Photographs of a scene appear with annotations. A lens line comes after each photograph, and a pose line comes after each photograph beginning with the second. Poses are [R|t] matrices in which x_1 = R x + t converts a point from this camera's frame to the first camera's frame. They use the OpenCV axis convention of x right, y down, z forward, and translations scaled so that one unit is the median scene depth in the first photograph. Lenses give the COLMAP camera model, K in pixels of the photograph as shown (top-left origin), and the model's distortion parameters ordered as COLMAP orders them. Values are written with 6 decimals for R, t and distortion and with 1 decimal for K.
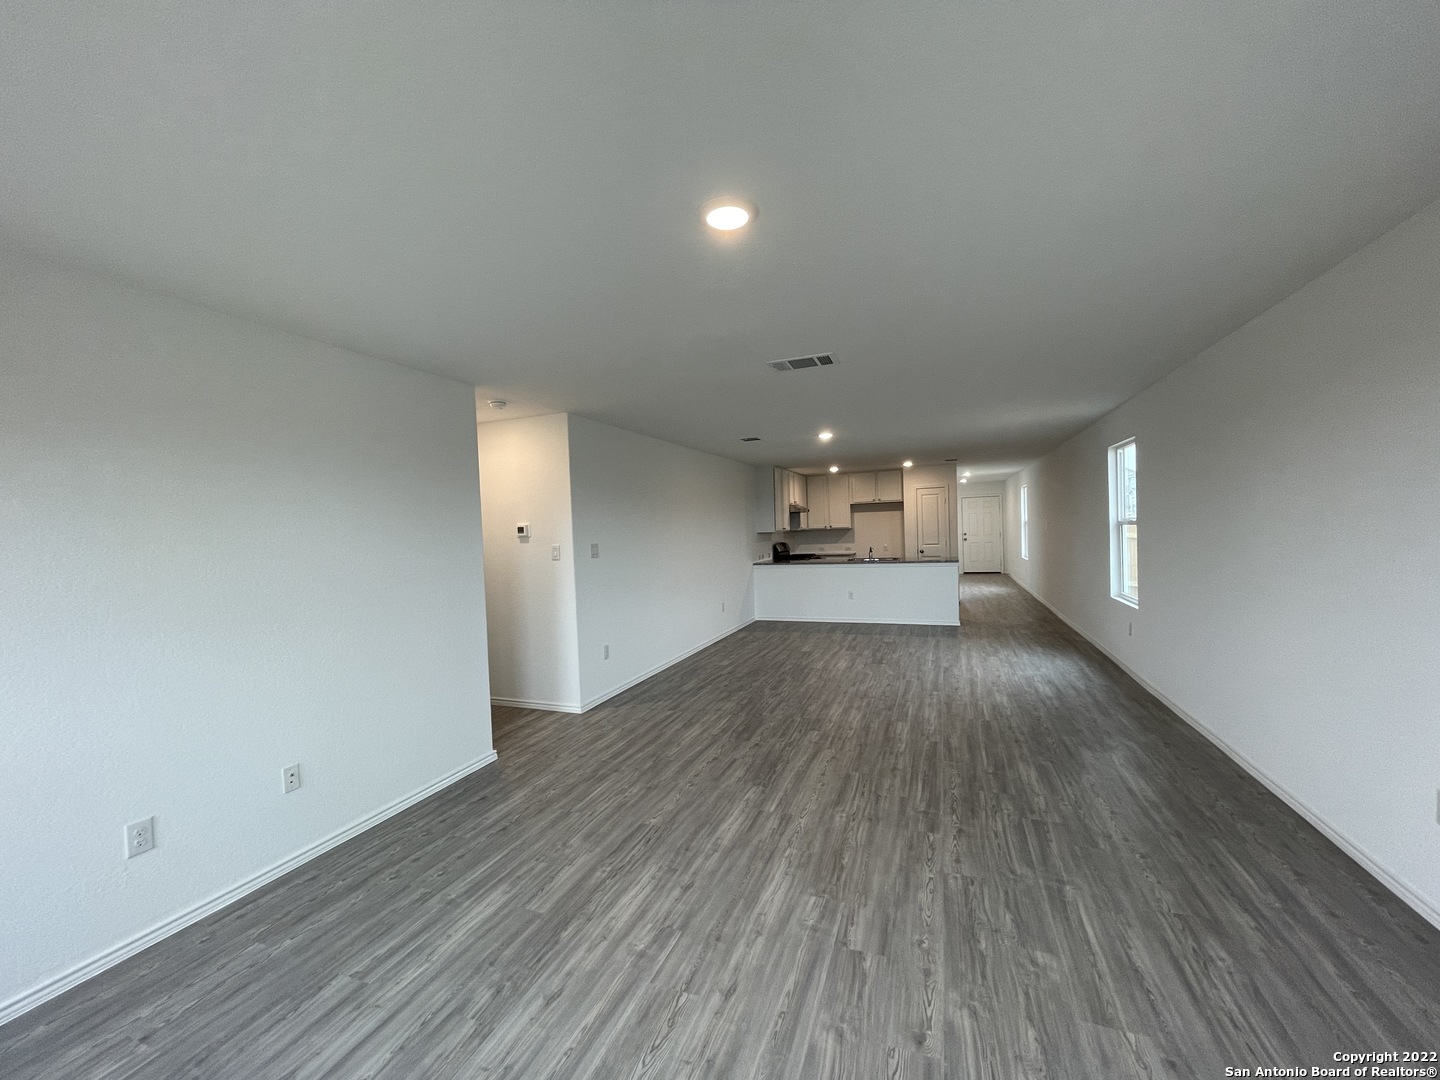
lens RADIAL K [[577.6, 0, 714.7], [0, 577.6, 549.3], [0, 0, 1]] dist [-0.003611, -0.000129]
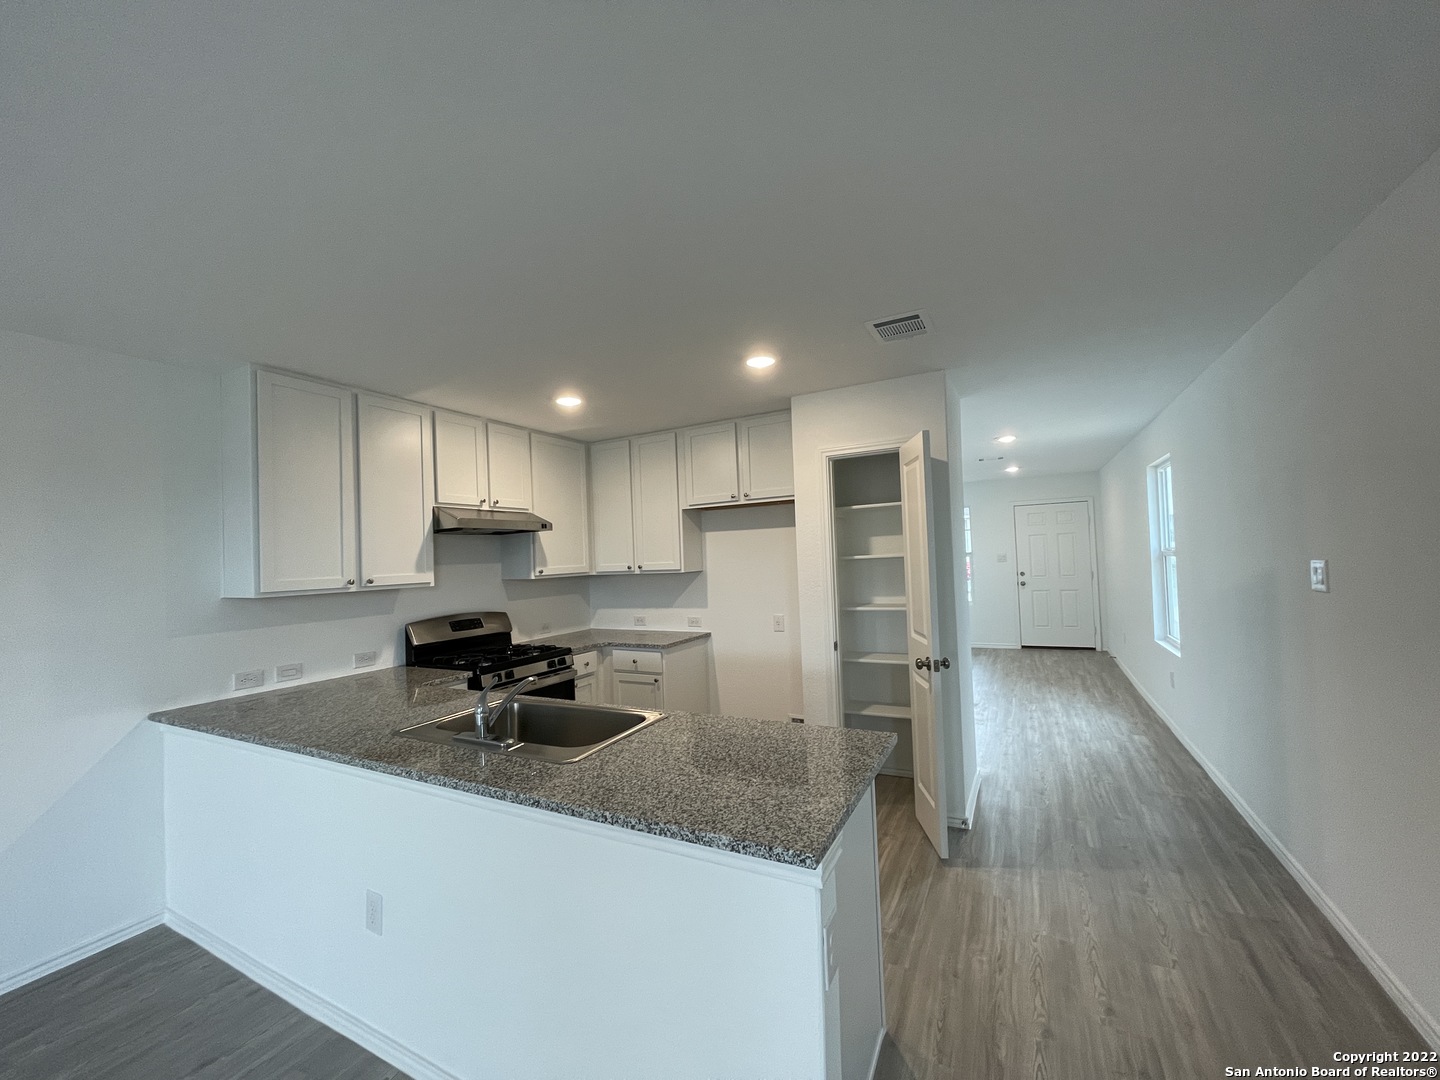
lens RADIAL K [[585.3, 0, 720.0], [0, 585.3, 540.0], [0, 0, 1]] dist [0.020257, 0.000003]
pose [[0.995444, -0.007369, -0.095064, 0.291814], [0.000905, 0.997694, -0.067860, -0.030638], [0.095345, 0.067464, 0.993156, 0.601426]]
